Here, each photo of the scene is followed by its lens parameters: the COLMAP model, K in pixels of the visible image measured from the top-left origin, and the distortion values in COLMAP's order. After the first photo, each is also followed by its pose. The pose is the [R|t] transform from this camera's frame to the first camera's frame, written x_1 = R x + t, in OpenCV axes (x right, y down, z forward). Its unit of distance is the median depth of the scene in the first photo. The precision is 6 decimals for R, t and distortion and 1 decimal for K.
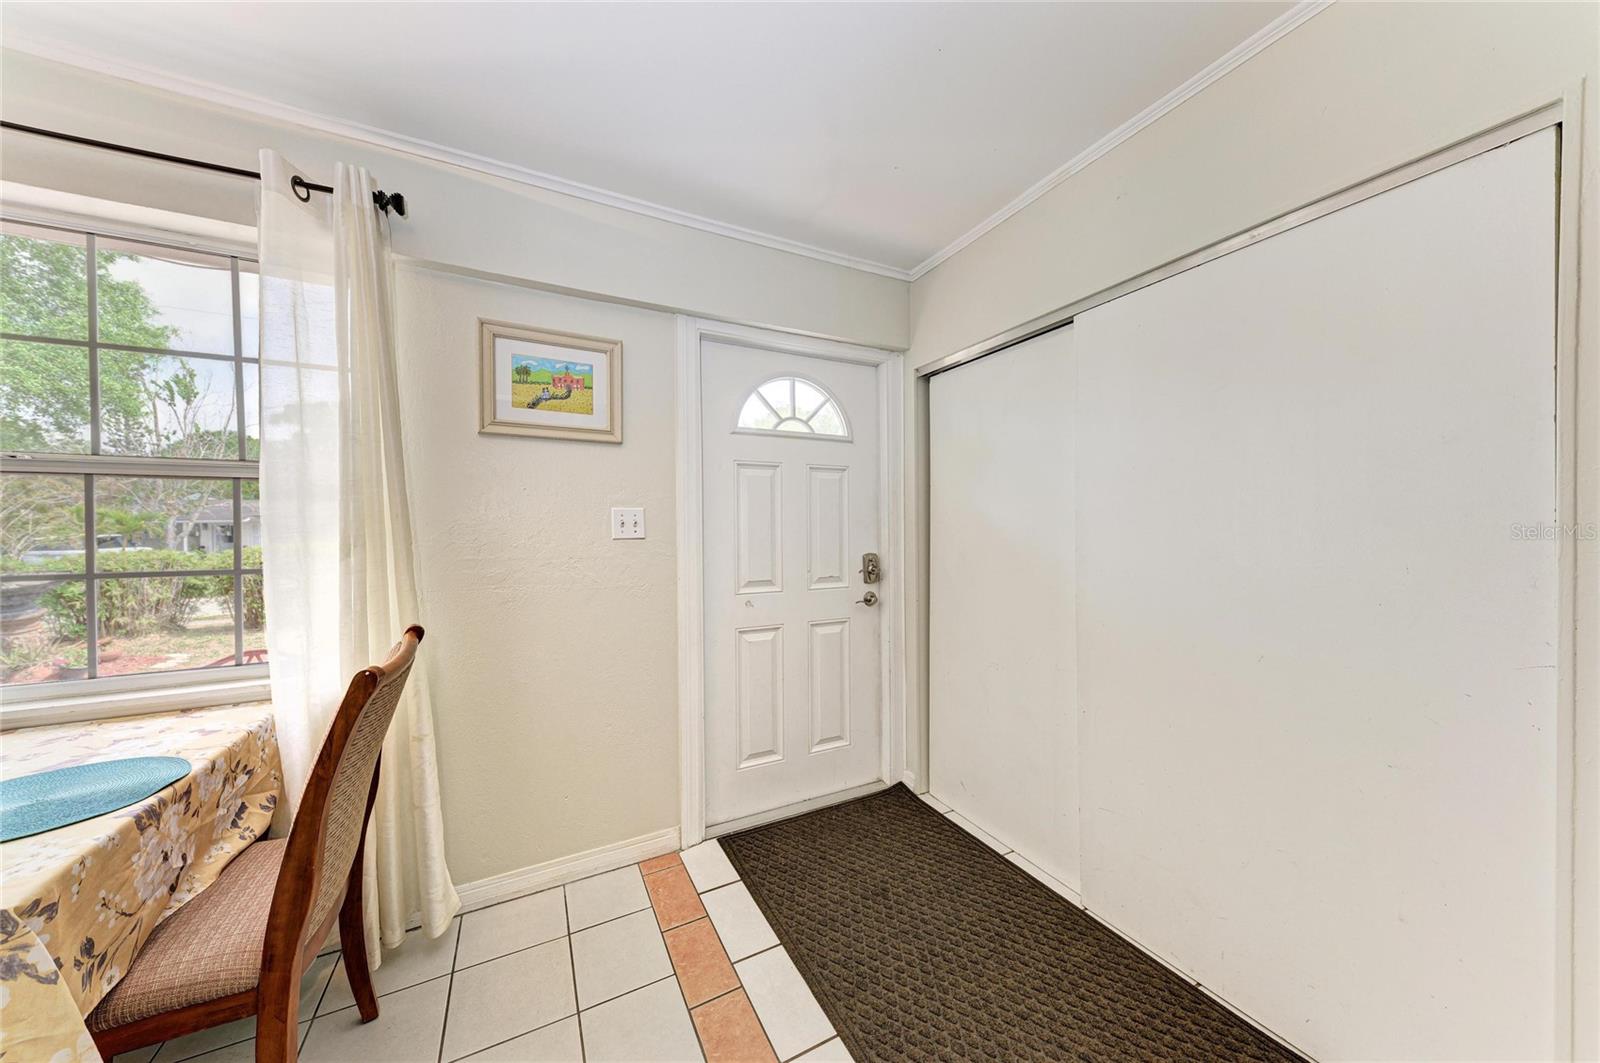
lens RADIAL K [[541.4, 0, 801.2], [0, 541.4, 532.9], [0, 0, 1]] dist [0.018947, -0.004434]
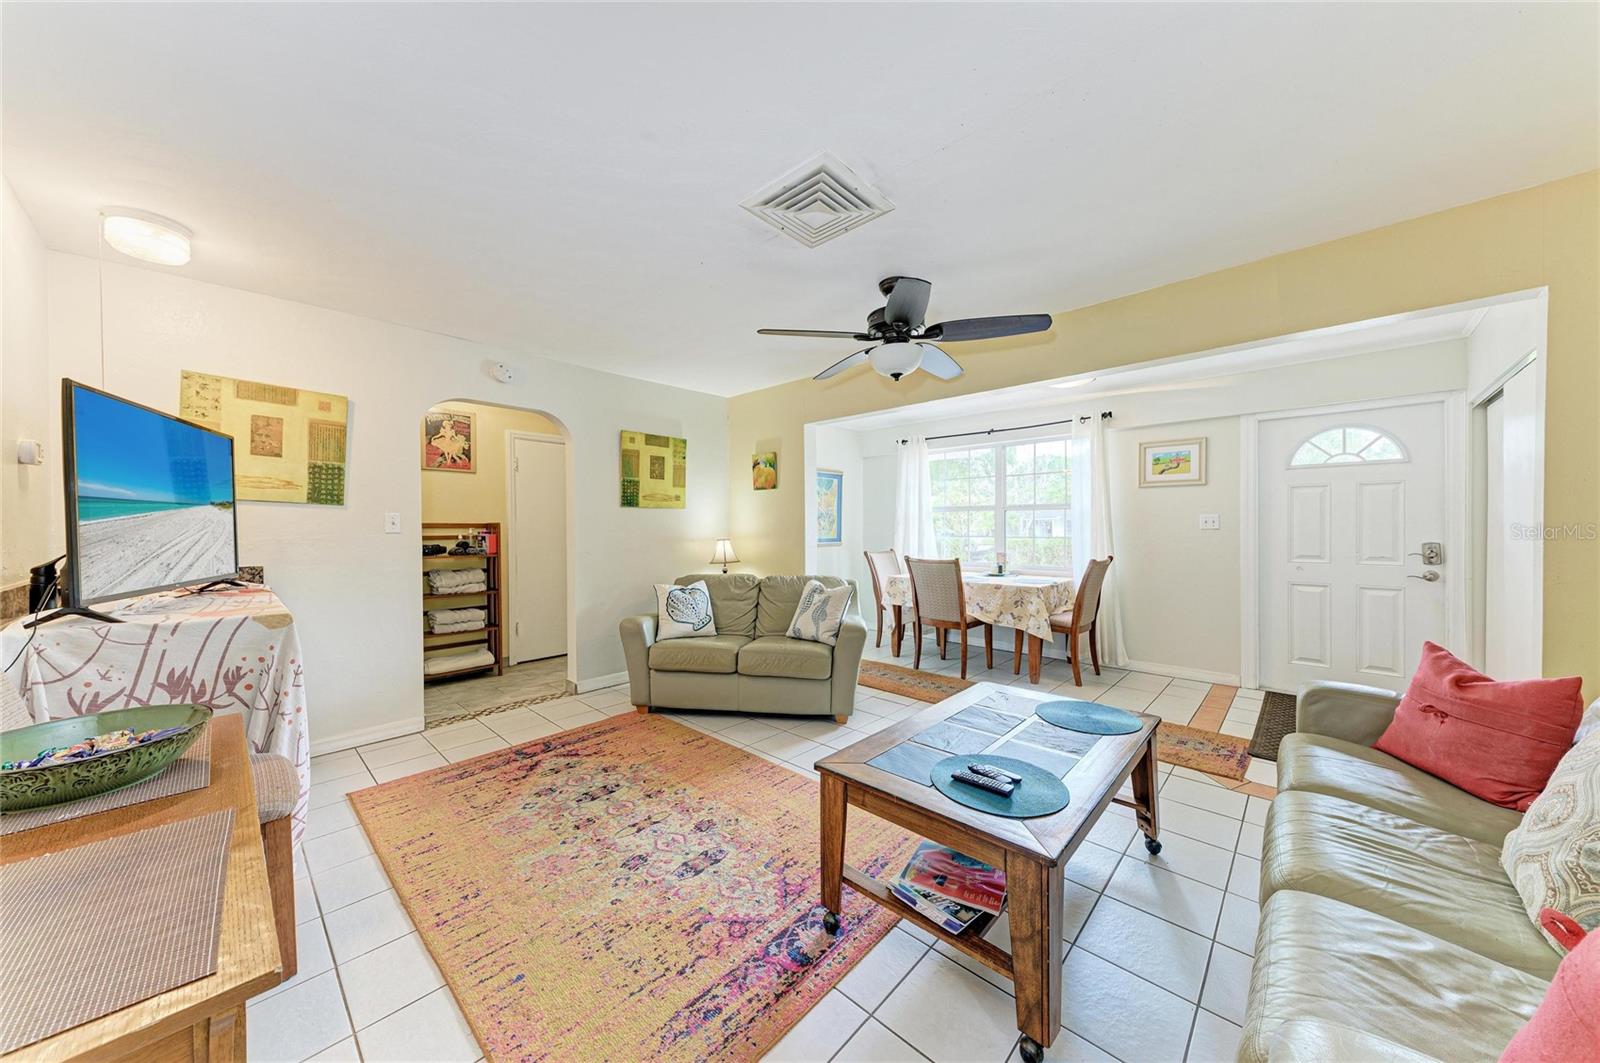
lens RADIAL K [[542.3, 0, 799.3], [0, 542.3, 527.7], [0, 0, 1]] dist [0.016564, -0.000033]
pose [[0.333522, 0.005906, -0.942724, 1.230365], [-0.006457, 0.999971, 0.003981, 0.007597], [0.942720, 0.004759, 0.333551, -1.290366]]
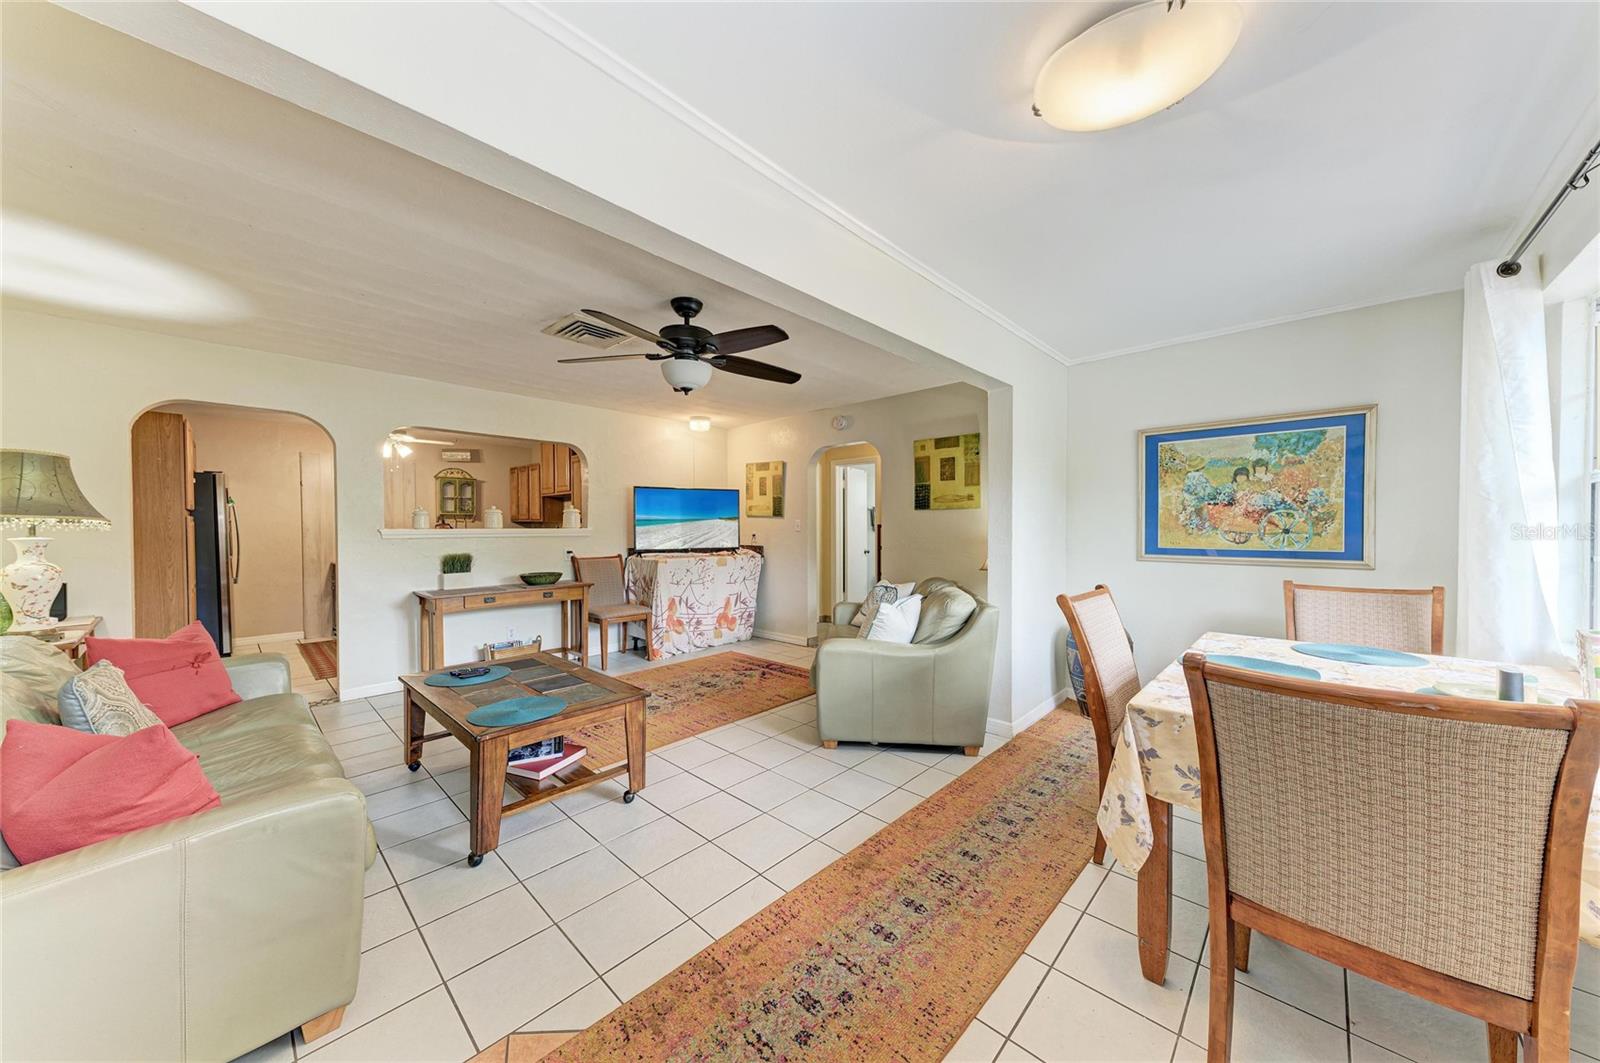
lens RADIAL K [[541.4, 0, 801.2], [0, 541.4, 532.9], [0, 0, 1]] dist [0.018947, -0.004434]
pose [[-0.944422, 0.012661, -0.328492, 0.176490], [0.006199, 0.999766, 0.020711, -0.014104], [0.328677, 0.017524, -0.944280, 0.965511]]
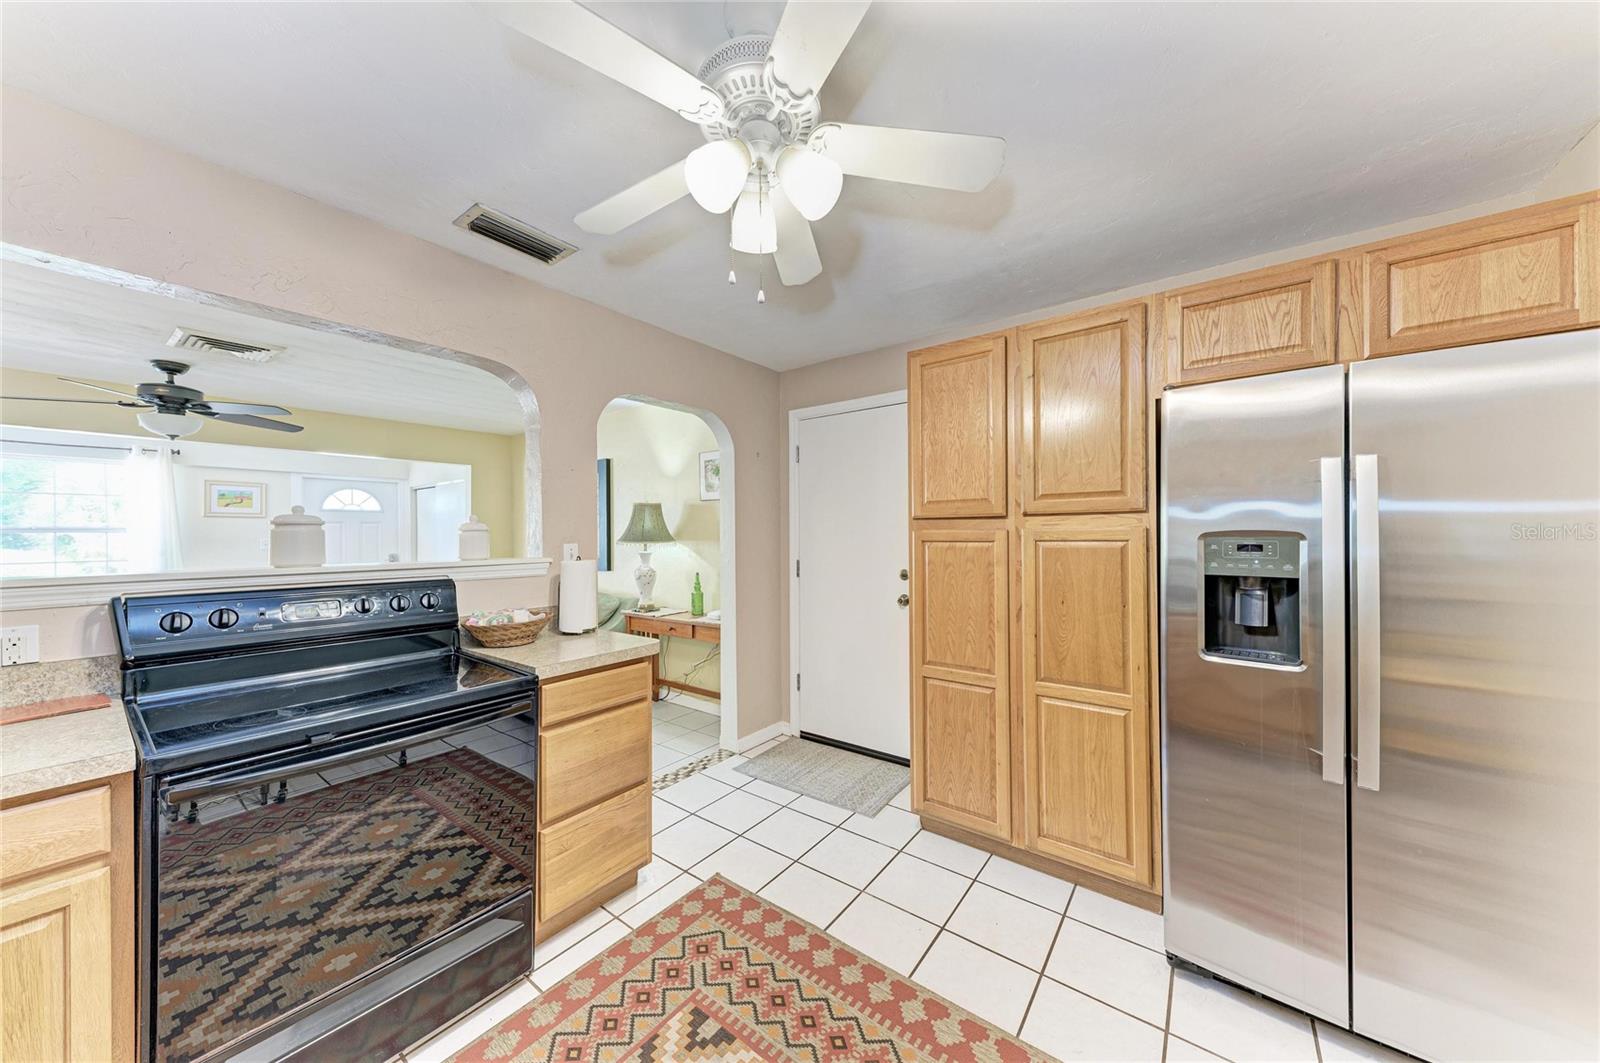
lens RADIAL K [[542.3, 0, 799.3], [0, 542.3, 527.7], [0, 0, 1]] dist [0.016564, -0.000033]
pose [[0.901898, 0.007038, 0.431891, 1.054167], [0.001923, 0.999792, -0.020309, -0.043330], [-0.431944, 0.019147, 0.901697, -3.133781]]
